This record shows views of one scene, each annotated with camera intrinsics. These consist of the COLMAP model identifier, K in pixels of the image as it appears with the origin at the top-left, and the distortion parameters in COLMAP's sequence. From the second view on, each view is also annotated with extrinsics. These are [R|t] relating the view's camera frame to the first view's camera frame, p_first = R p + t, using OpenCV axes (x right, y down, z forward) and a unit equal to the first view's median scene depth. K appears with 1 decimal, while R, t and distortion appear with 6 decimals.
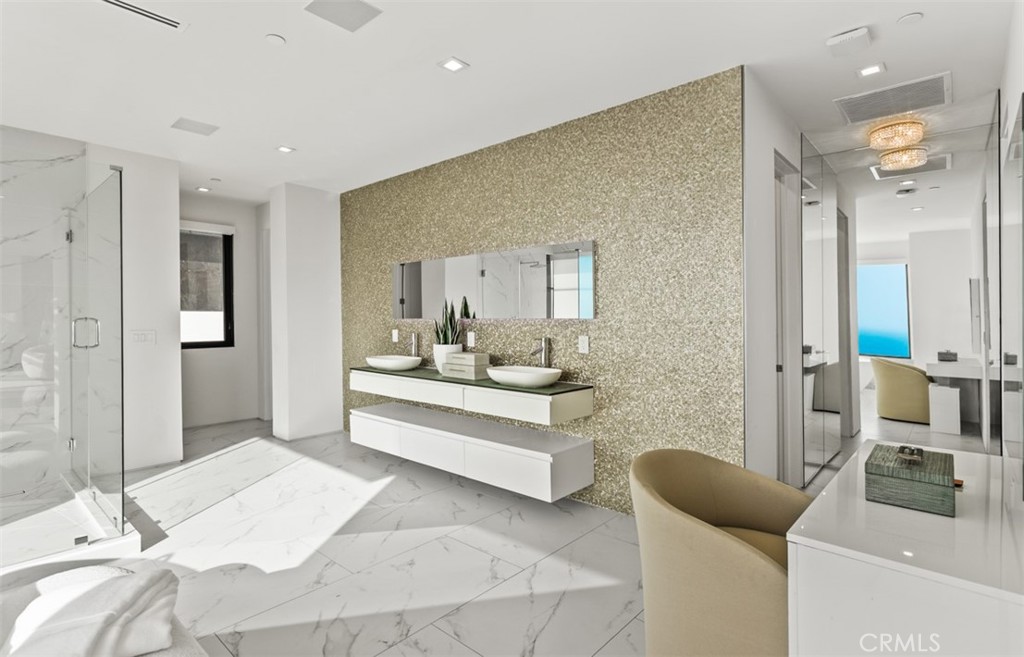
lens RADIAL K [[501.2, 0, 495.8], [0, 501.2, 314.5], [0, 0, 1]] dist [0.003999, 0.002918]
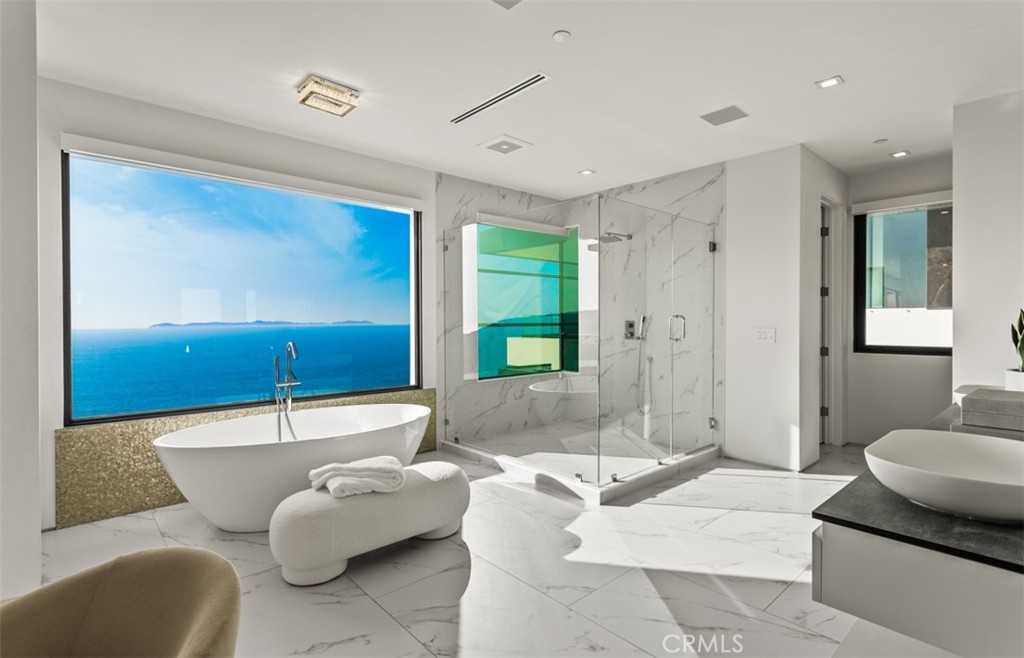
lens RADIAL K [[501.2, 0, 511.6], [0, 501.2, 329.8], [0, 0, 1]] dist [0.003999, 0.002918]
pose [[-0.090758, 0.019216, -0.995688, 0.412521], [0.005662, 0.999808, 0.018779, 0.015143], [0.995857, -0.003933, -0.090849, 0.700452]]
